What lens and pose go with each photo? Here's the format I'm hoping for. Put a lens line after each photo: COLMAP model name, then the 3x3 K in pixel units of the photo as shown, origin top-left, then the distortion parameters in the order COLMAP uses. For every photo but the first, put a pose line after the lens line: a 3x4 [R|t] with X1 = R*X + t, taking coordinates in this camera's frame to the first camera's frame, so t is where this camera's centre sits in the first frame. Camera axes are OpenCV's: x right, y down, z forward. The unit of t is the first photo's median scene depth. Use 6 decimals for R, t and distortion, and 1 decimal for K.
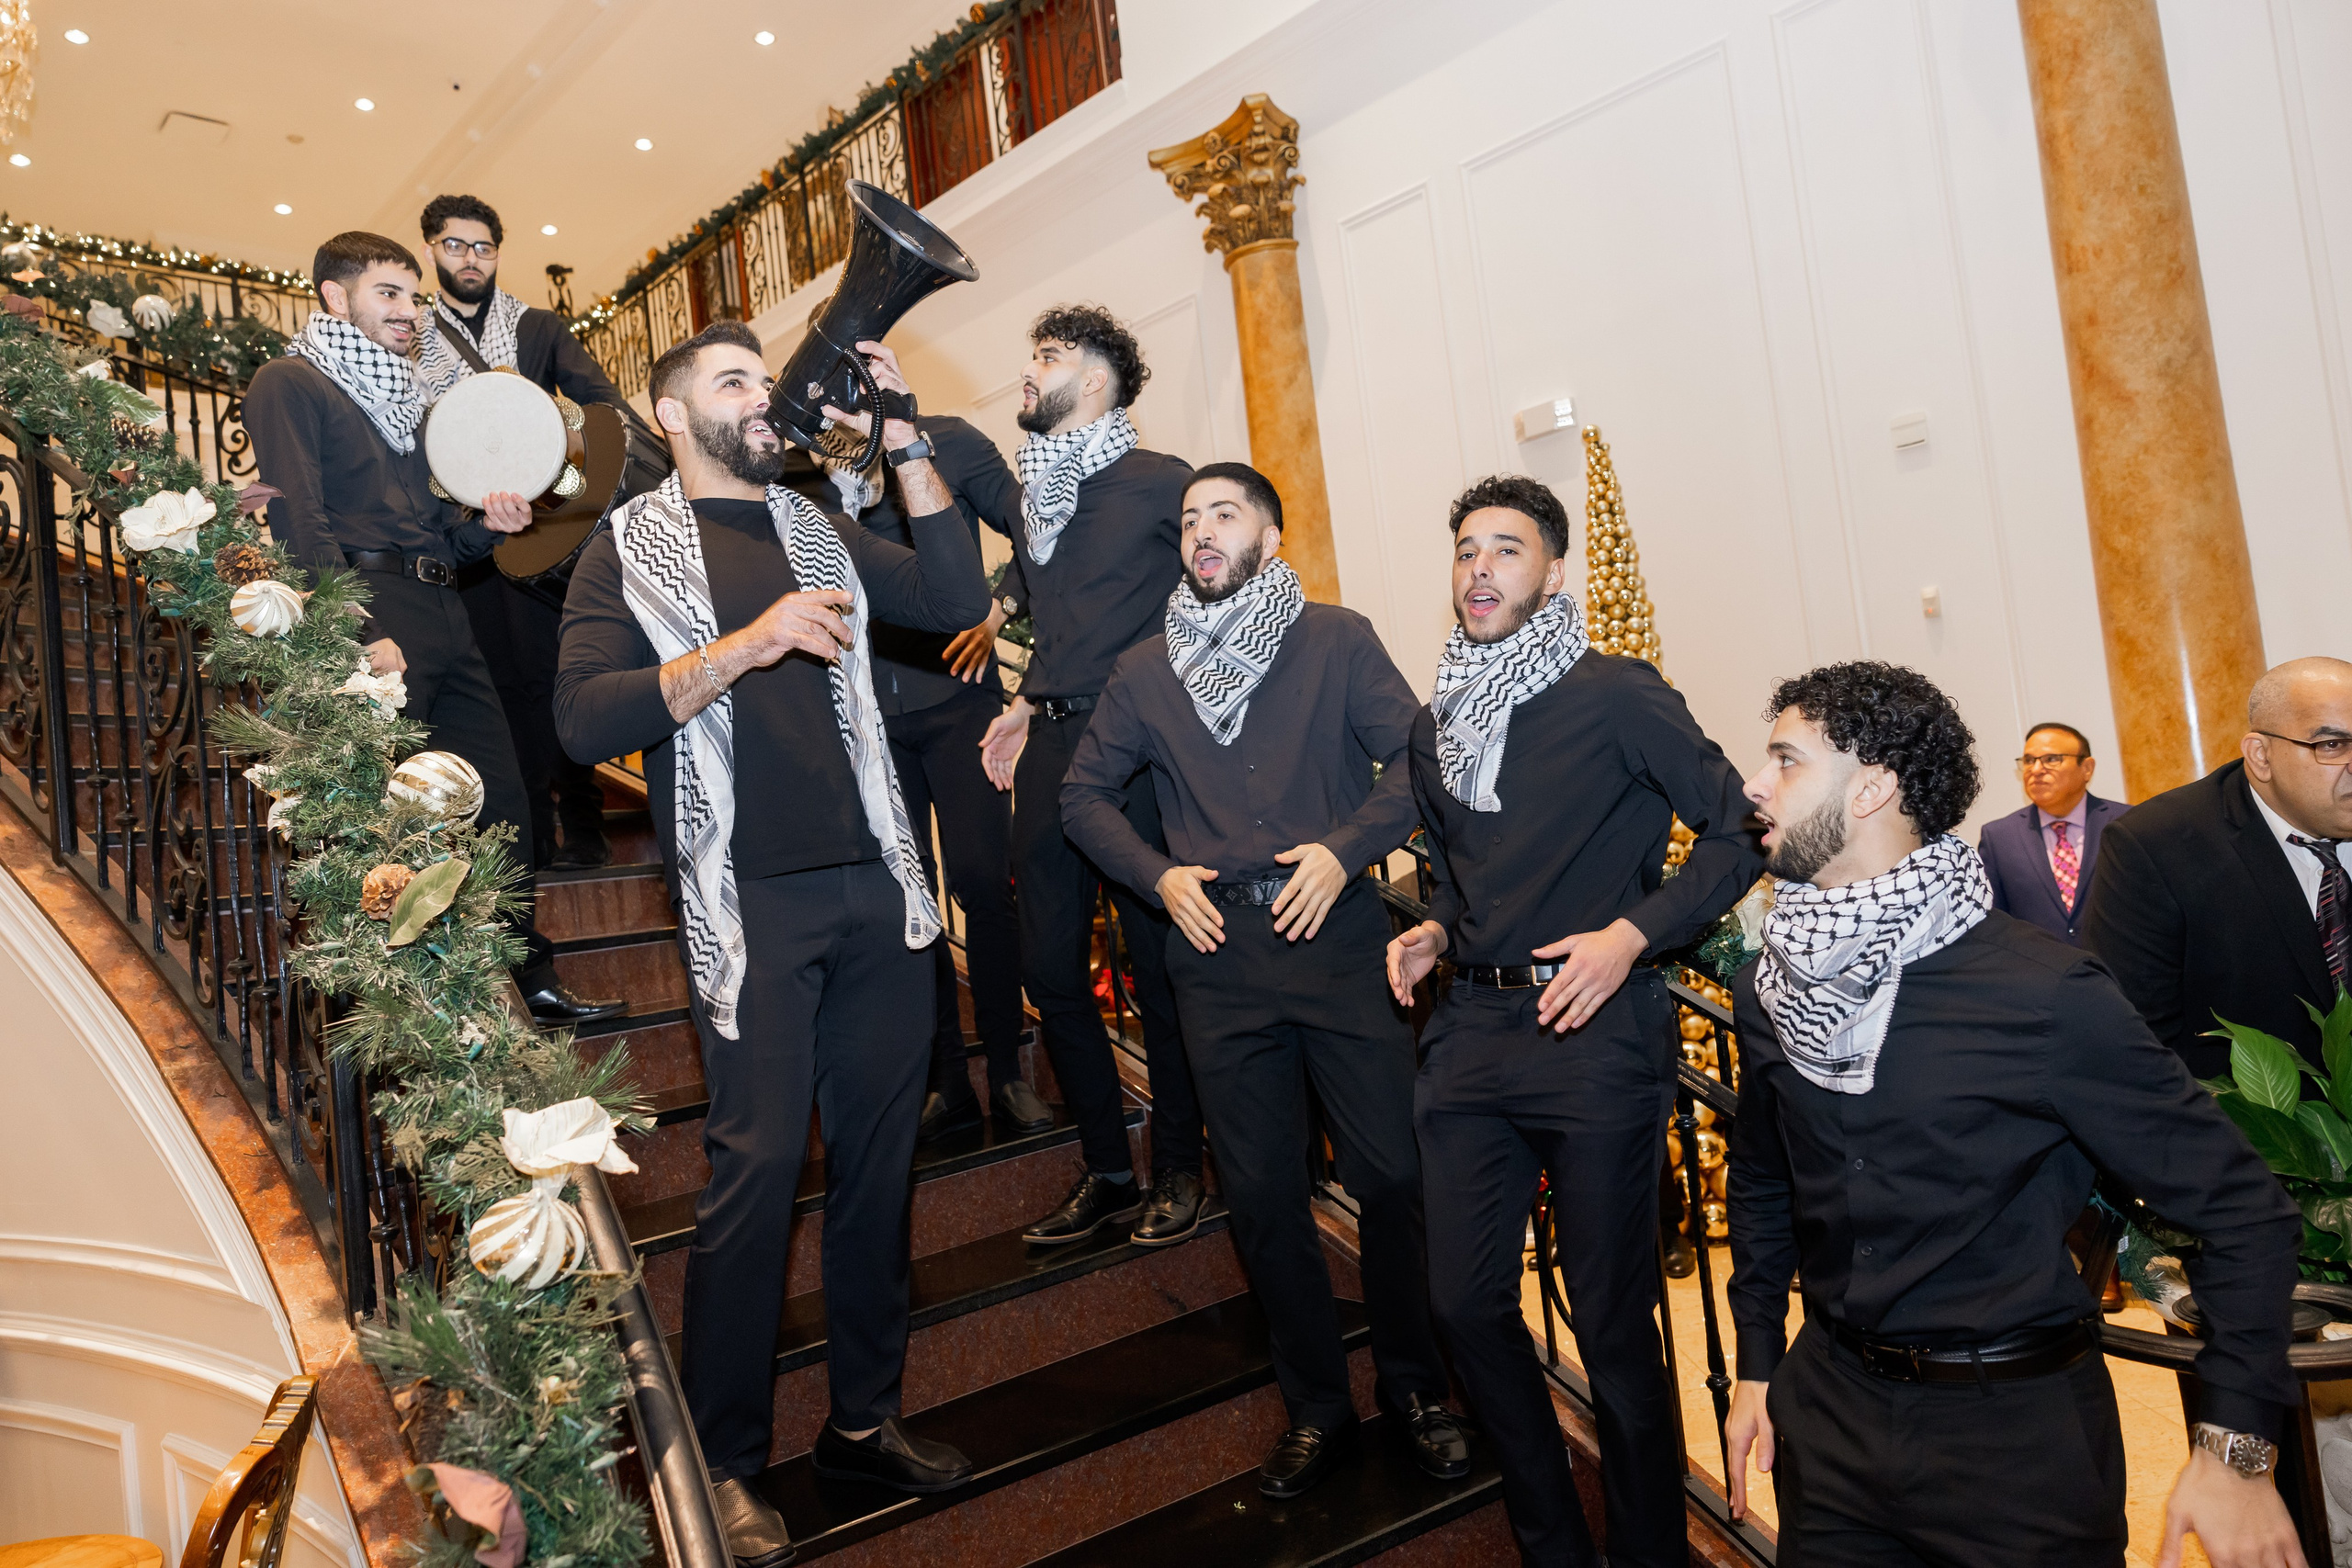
lens RADIAL K [[1551.8, 0, 1156.2], [0, 1551.8, 778.2], [0, 0, 1]] dist [-0.018665, 0.009049]
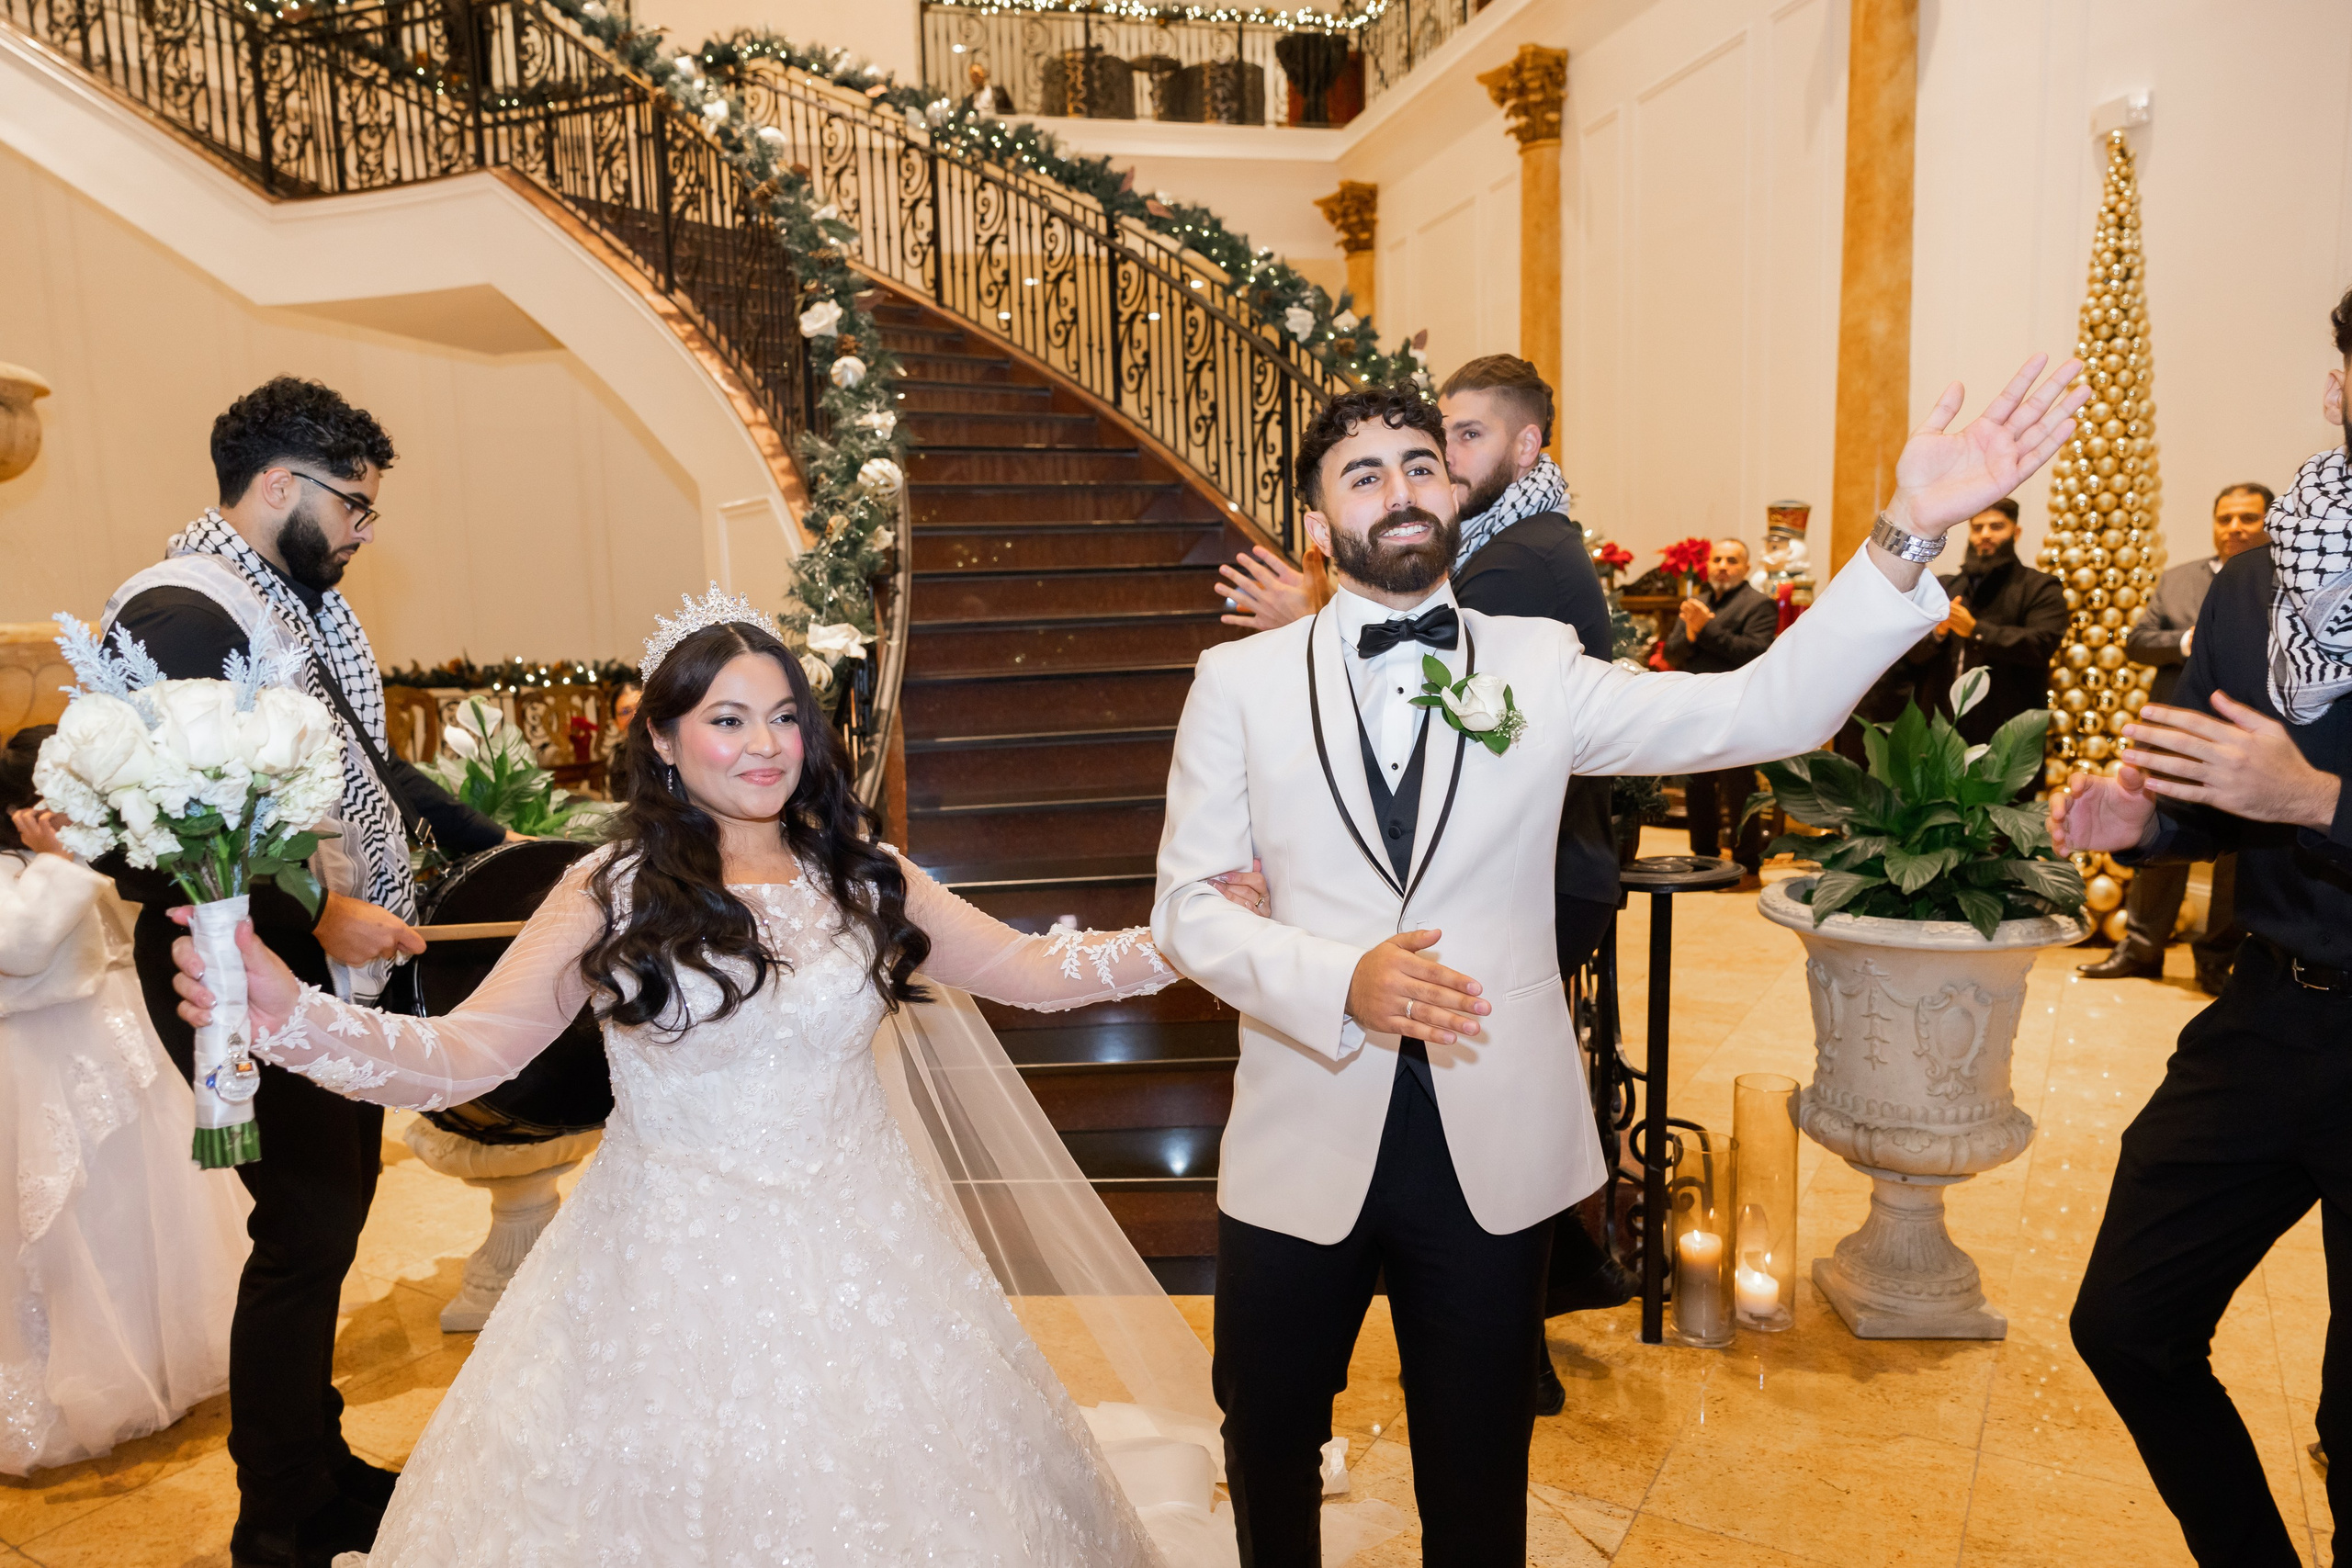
lens RADIAL K [[1551.8, 0, 1180.4], [0, 1551.8, 788.2], [0, 0, 1]] dist [-0.018665, 0.009049]
pose [[0.852366, 0.156164, -0.499084, 0.262488], [-0.039185, 0.970761, 0.236830, -0.026608], [0.521475, -0.182309, 0.833563, -0.152696]]
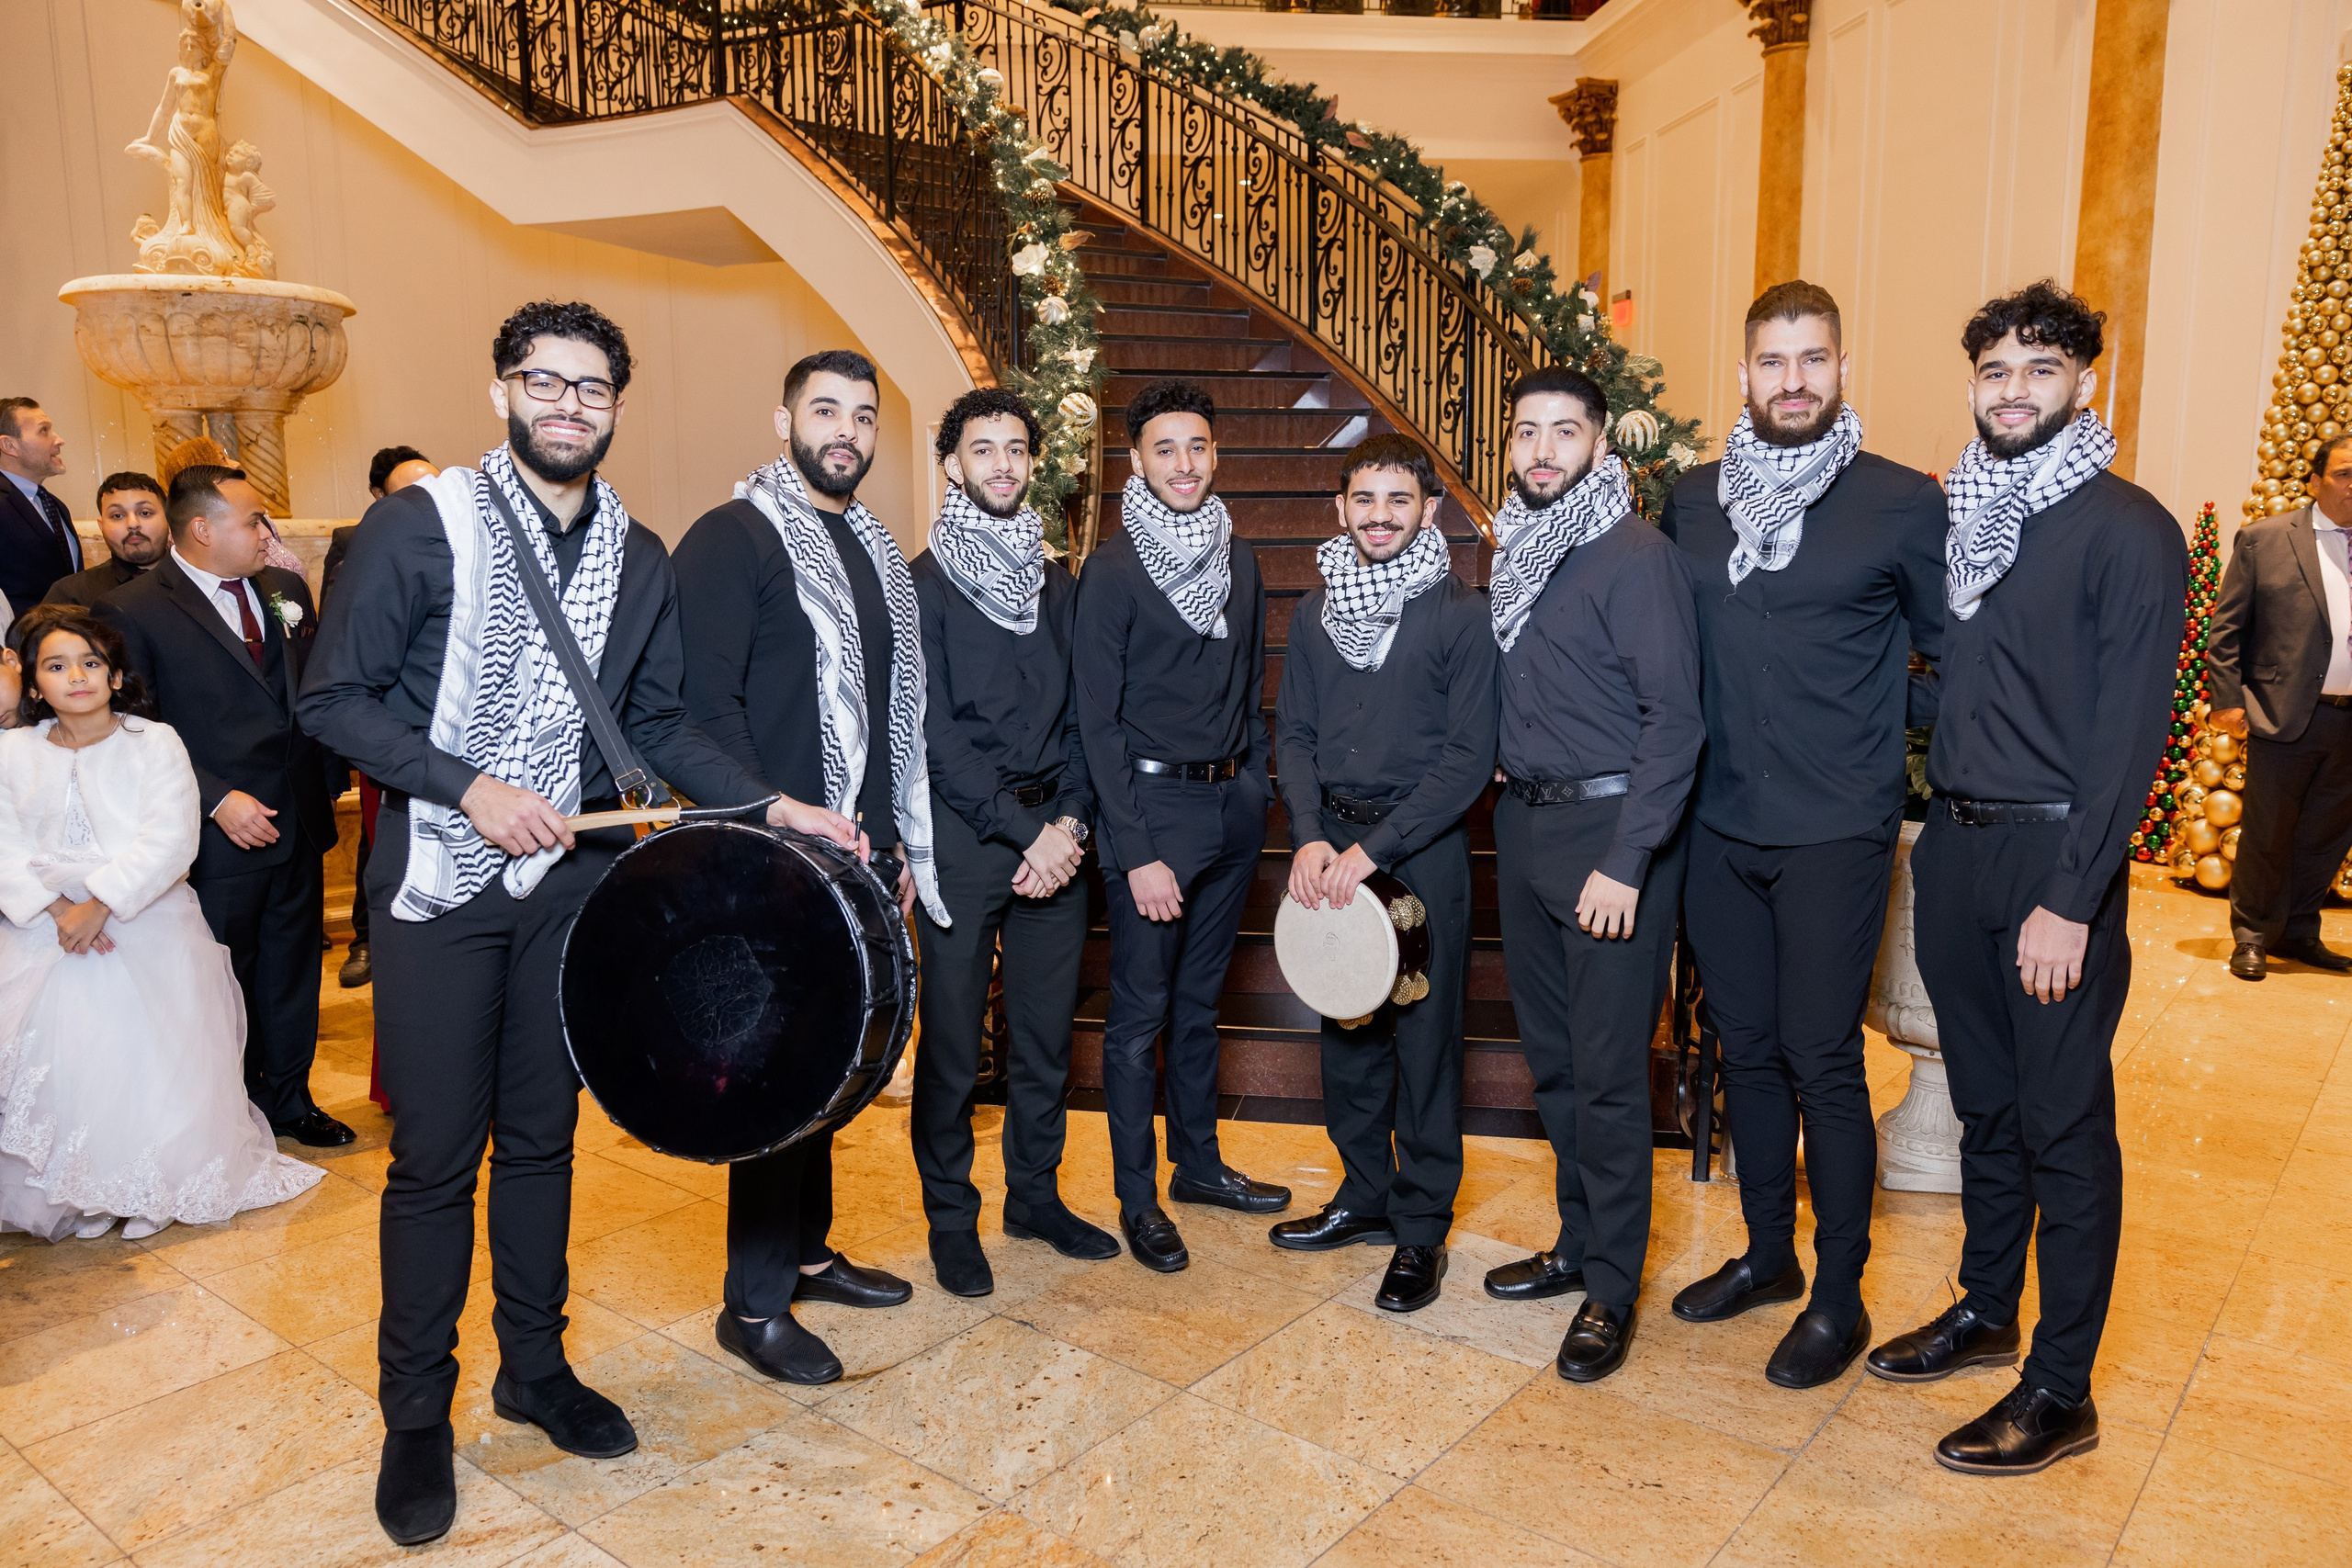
lens RADIAL K [[1728.1, 0, 1175.3], [0, 1728.1, 775.2], [0, 0, 1]] dist [-0.030220, 0.020423]
pose [[0.772785, 0.207412, -0.599820, 0.355615], [-0.048305, 0.961573, 0.270268, -0.047503], [0.632827, -0.179885, 0.753108, -0.252200]]
